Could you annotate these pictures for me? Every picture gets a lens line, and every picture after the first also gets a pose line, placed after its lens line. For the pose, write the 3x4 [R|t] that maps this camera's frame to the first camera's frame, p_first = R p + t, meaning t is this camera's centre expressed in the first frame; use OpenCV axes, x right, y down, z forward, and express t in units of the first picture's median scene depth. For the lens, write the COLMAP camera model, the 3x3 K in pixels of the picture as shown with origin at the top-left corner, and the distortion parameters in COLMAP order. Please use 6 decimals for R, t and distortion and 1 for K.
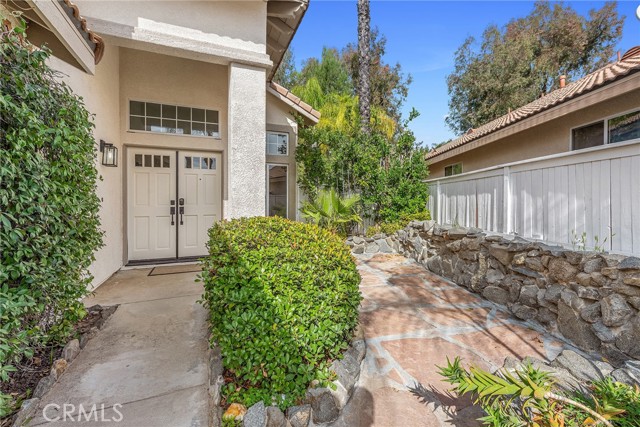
lens RADIAL K [[276.6, 0, 322.9], [0, 276.6, 210.1], [0, 0, 1]] dist [0.004170, 0.000163]
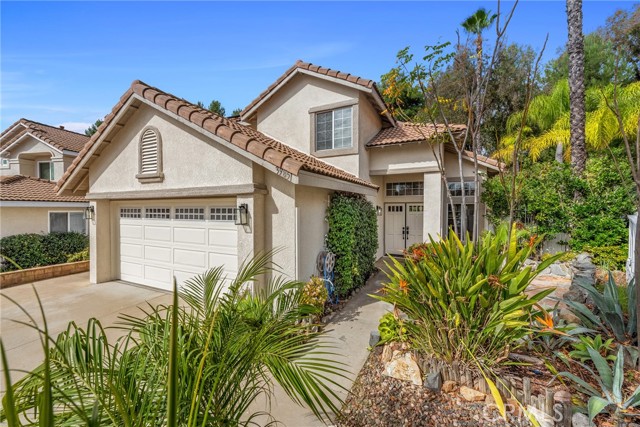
lens RADIAL K [[264.5, 0, 320.1], [0, 264.5, 210.0], [0, 0, 1]] dist [0.003331, 0.000145]
pose [[0.649561, 0.011716, -0.760219, 0.430919], [-0.016050, 0.999870, 0.001695, -0.124919], [0.760140, 0.011101, 0.649665, -0.588386]]
